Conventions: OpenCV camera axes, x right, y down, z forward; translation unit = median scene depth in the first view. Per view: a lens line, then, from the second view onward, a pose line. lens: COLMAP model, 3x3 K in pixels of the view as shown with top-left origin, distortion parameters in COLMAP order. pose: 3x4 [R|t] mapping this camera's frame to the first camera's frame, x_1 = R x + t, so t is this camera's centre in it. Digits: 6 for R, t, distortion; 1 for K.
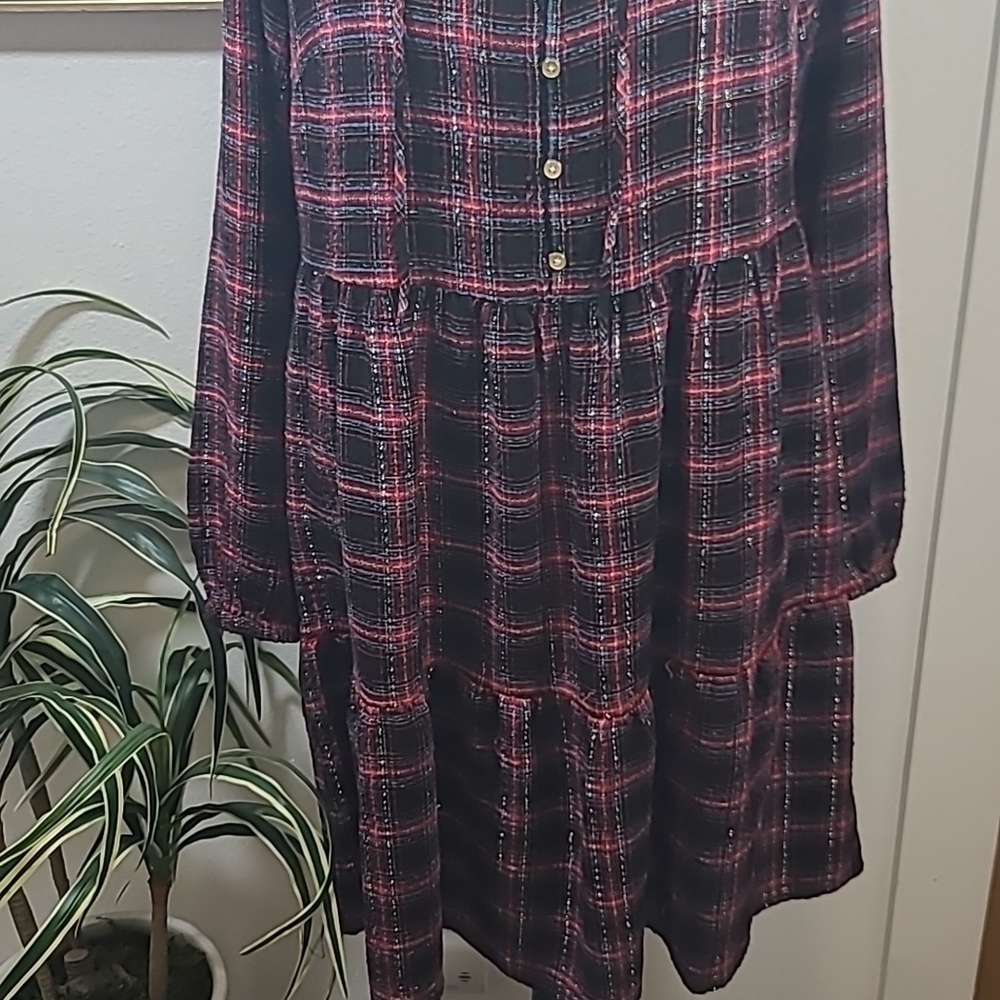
lens RADIAL K [[1649.2, 0, 500.0], [0, 1649.2, 500.0], [0, 0, 1]] dist [0.016951, 0.100157]
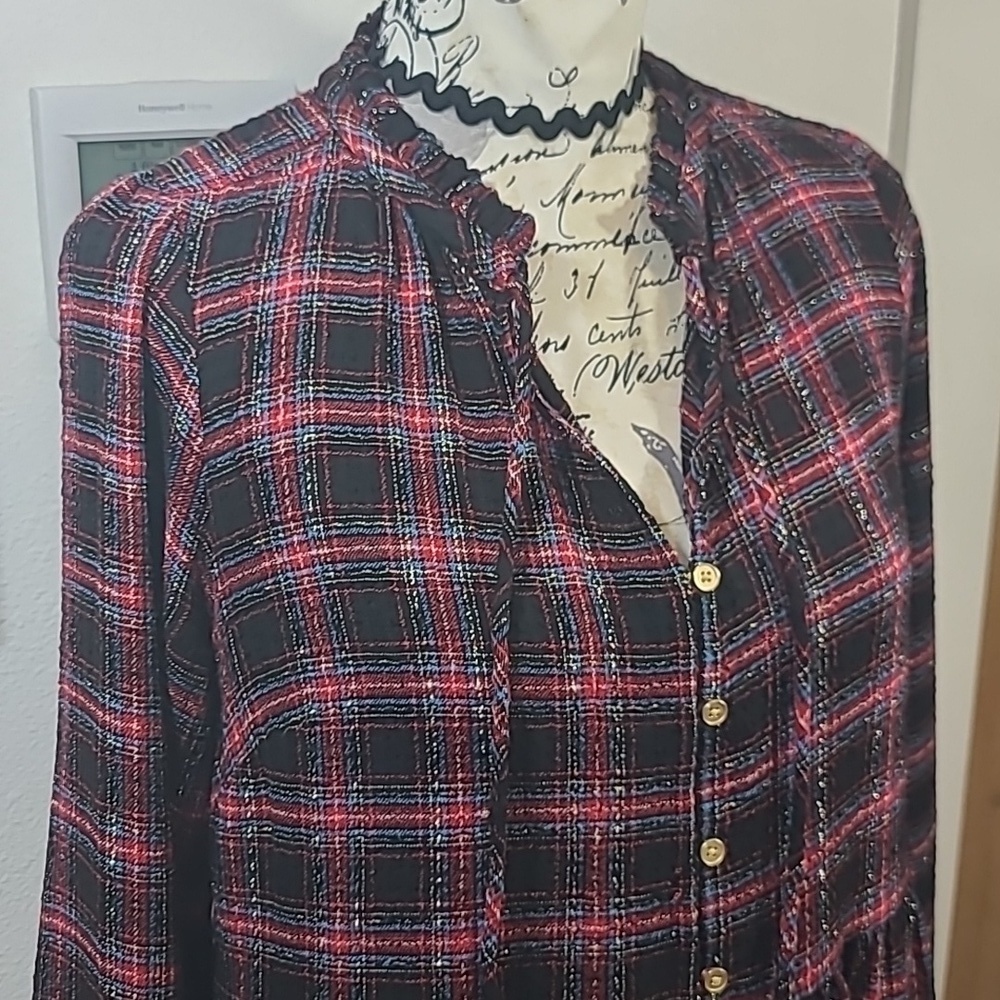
lens RADIAL K [[1649.2, 0, 500.0], [0, 1649.2, 500.0], [0, 0, 1]] dist [0.016951, 0.100157]
pose [[0.903745, -0.114385, 0.412505, -0.289067], [0.191444, 0.969899, -0.150484, -0.244684], [-0.382875, 0.214971, 0.898440, 0.398816]]
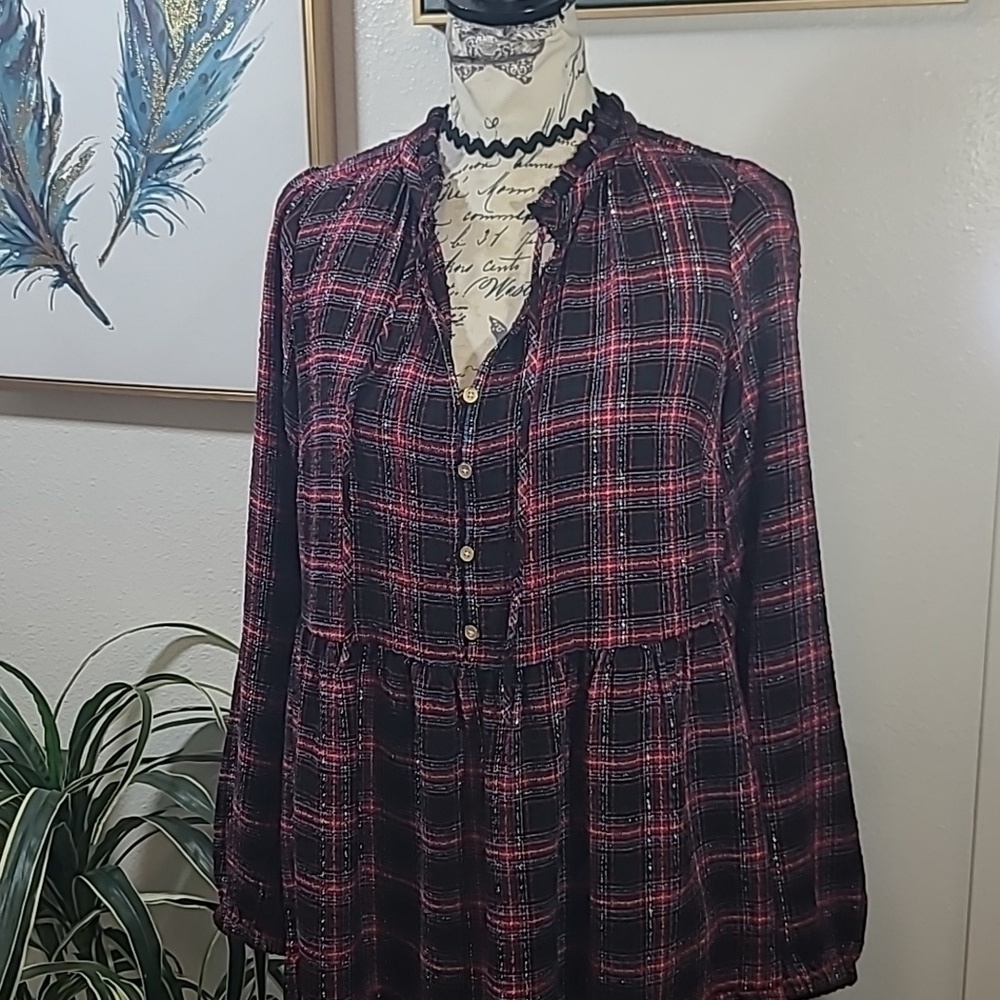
lens RADIAL K [[1649.2, 0, 500.0], [0, 1649.2, 500.0], [0, 0, 1]] dist [0.016951, 0.100157]
pose [[0.961592, 0.078530, -0.263010, 0.346806], [-0.136511, 0.968116, -0.210040, 0.004686], [0.238129, 0.237876, 0.941652, -0.100422]]
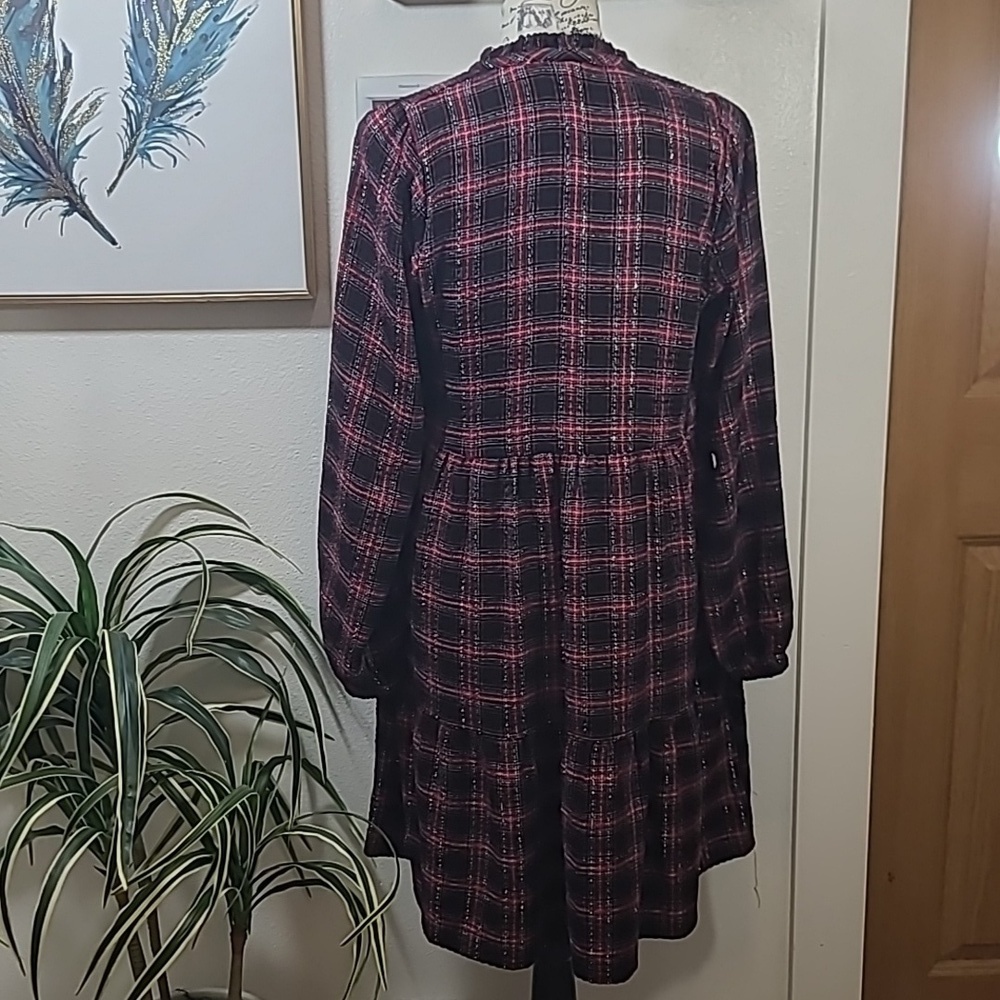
lens RADIAL K [[1649.2, 0, 500.0], [0, 1649.2, 500.0], [0, 0, 1]] dist [0.016951, 0.100157]
pose [[0.998034, -0.017405, 0.060215, -0.100554], [0.029950, 0.976331, -0.214196, 0.260446], [-0.055062, 0.215578, 0.974933, -0.543710]]
